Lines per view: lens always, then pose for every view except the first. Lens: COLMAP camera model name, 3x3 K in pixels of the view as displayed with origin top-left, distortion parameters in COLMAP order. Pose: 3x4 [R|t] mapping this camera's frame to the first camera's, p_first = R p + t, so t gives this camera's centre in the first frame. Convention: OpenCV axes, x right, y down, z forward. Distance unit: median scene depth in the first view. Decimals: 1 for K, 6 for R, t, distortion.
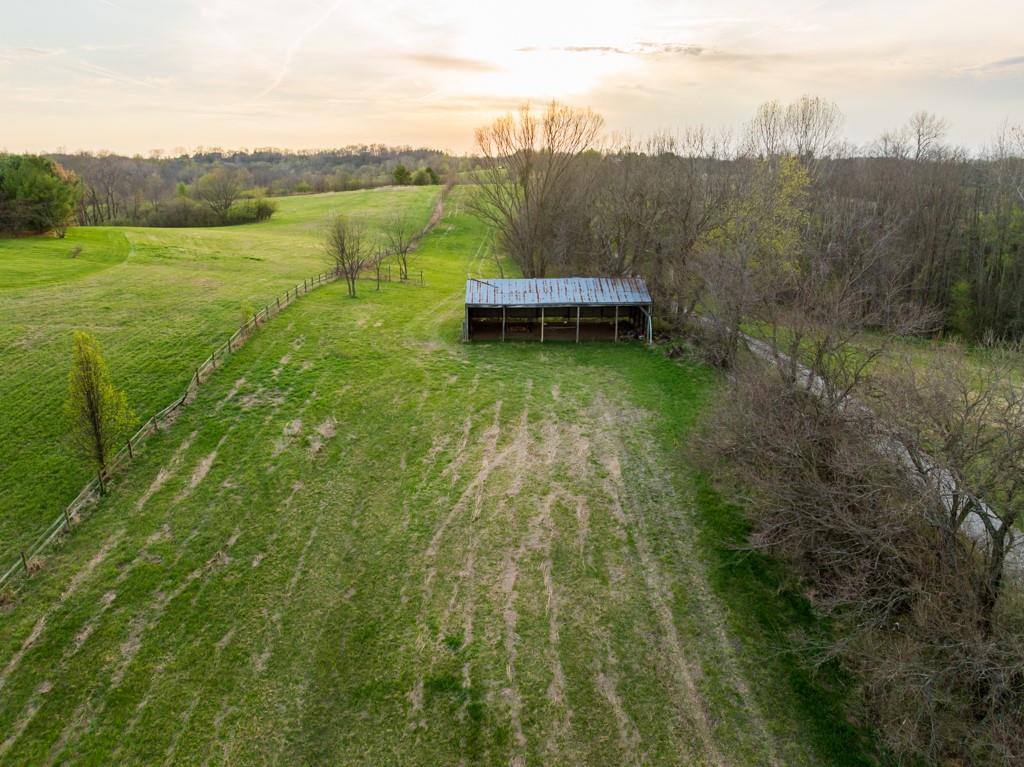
lens RADIAL K [[721.2, 0, 511.3], [0, 721.2, 381.6], [0, 0, 1]] dist [-0.052760, 0.017087]
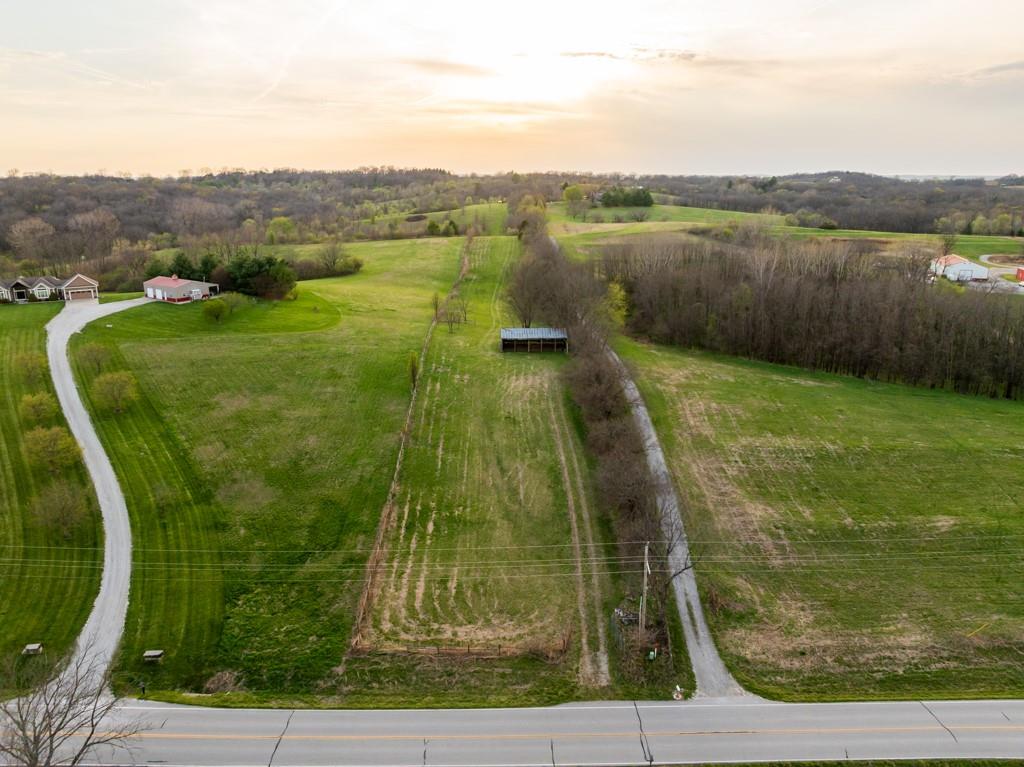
lens RADIAL K [[721.2, 0, 513.0], [0, 721.2, 380.6], [0, 0, 1]] dist [-0.052760, 0.017087]
pose [[0.999965, -0.000200, 0.008363, -0.009481], [0.000237, 0.999990, -0.004414, 0.015851], [-0.008362, 0.004416, 0.999955, -0.409668]]
